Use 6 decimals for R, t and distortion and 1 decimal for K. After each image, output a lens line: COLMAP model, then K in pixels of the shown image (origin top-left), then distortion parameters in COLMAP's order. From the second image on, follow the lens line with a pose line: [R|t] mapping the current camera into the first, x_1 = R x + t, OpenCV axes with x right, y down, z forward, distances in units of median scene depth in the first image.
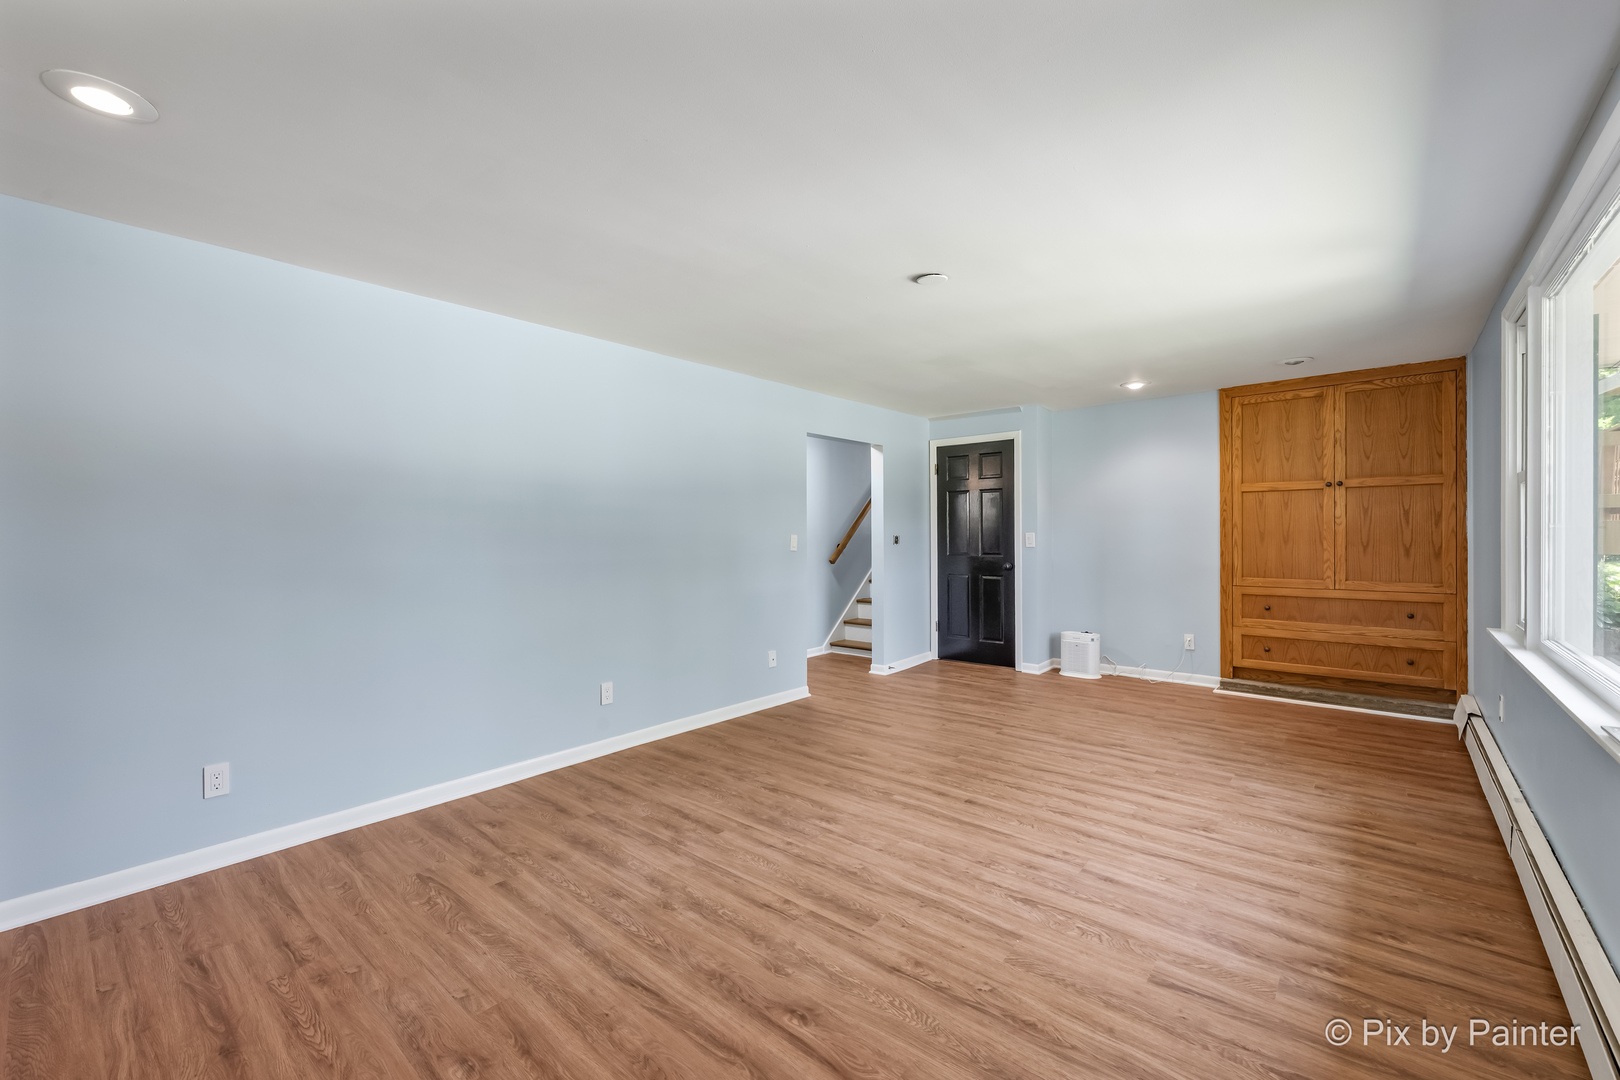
lens RADIAL K [[649.1, 0, 812.8], [0, 649.1, 530.3], [0, 0, 1]] dist [0.001030, 0.000215]
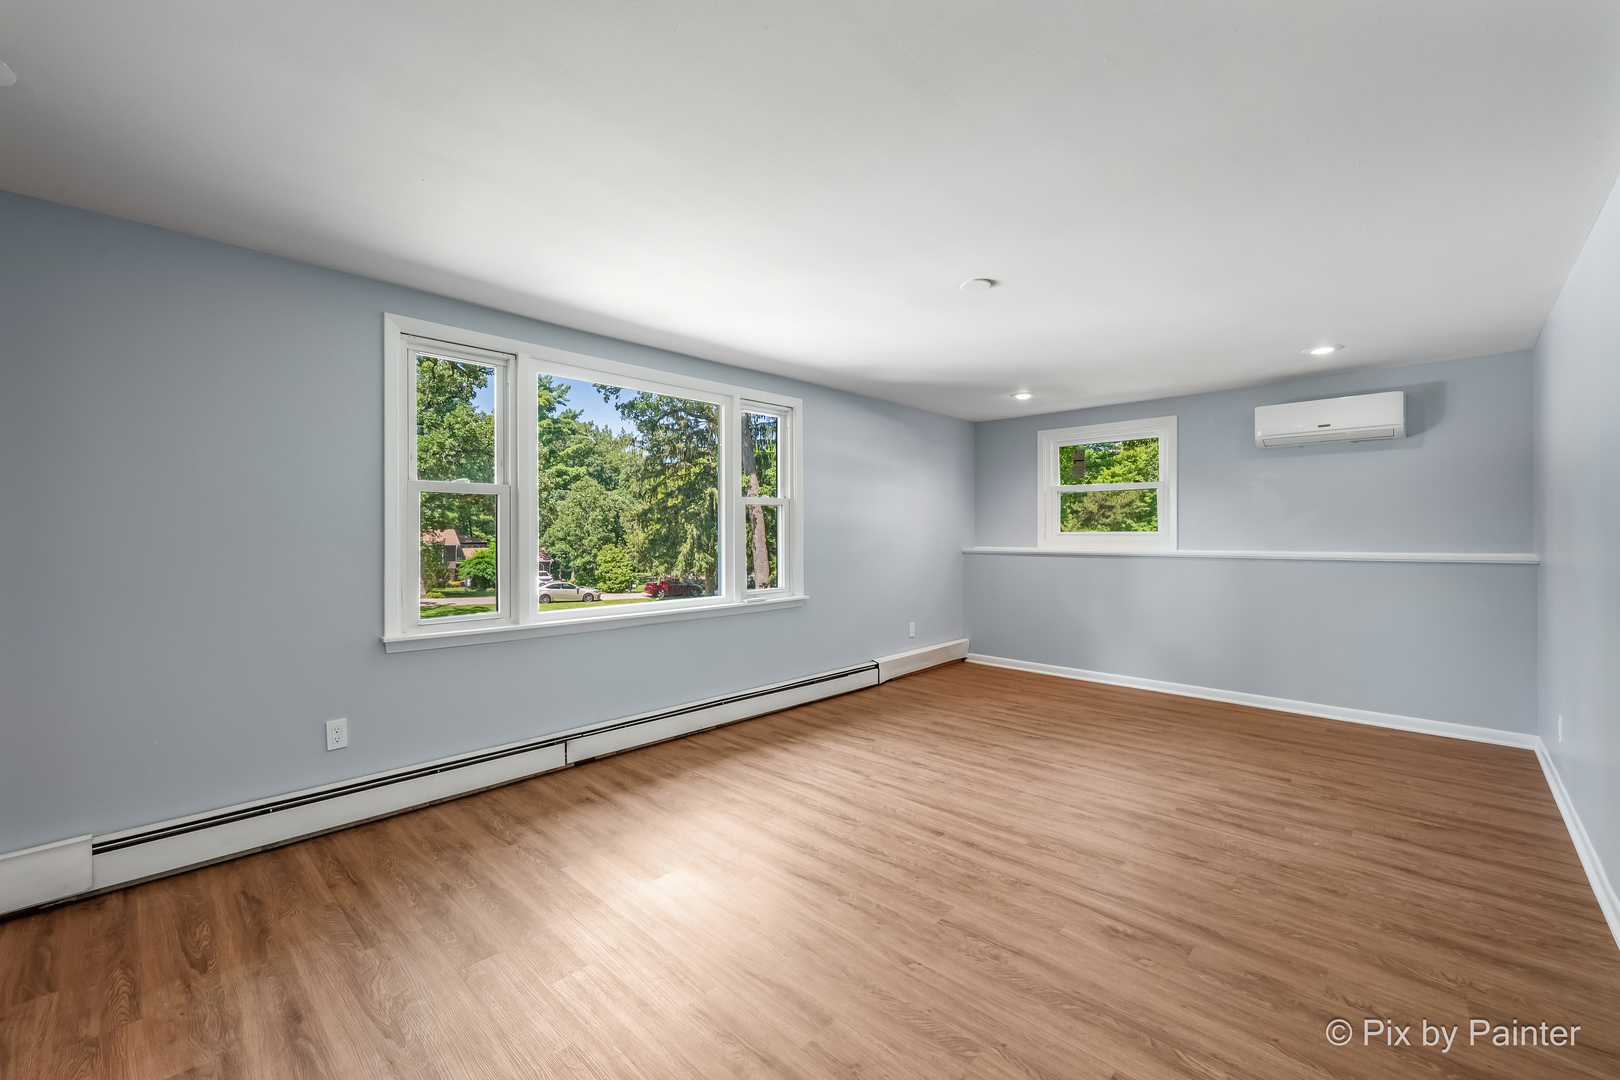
lens RADIAL K [[649.1, 0, 812.8], [0, 649.1, 530.3], [0, 0, 1]] dist [0.001030, 0.000215]
pose [[-0.998750, 0.007558, 0.049407, 0.422235], [0.006978, 0.999905, -0.011911, 0.009891], [-0.049492, -0.011551, -0.998708, 2.194622]]
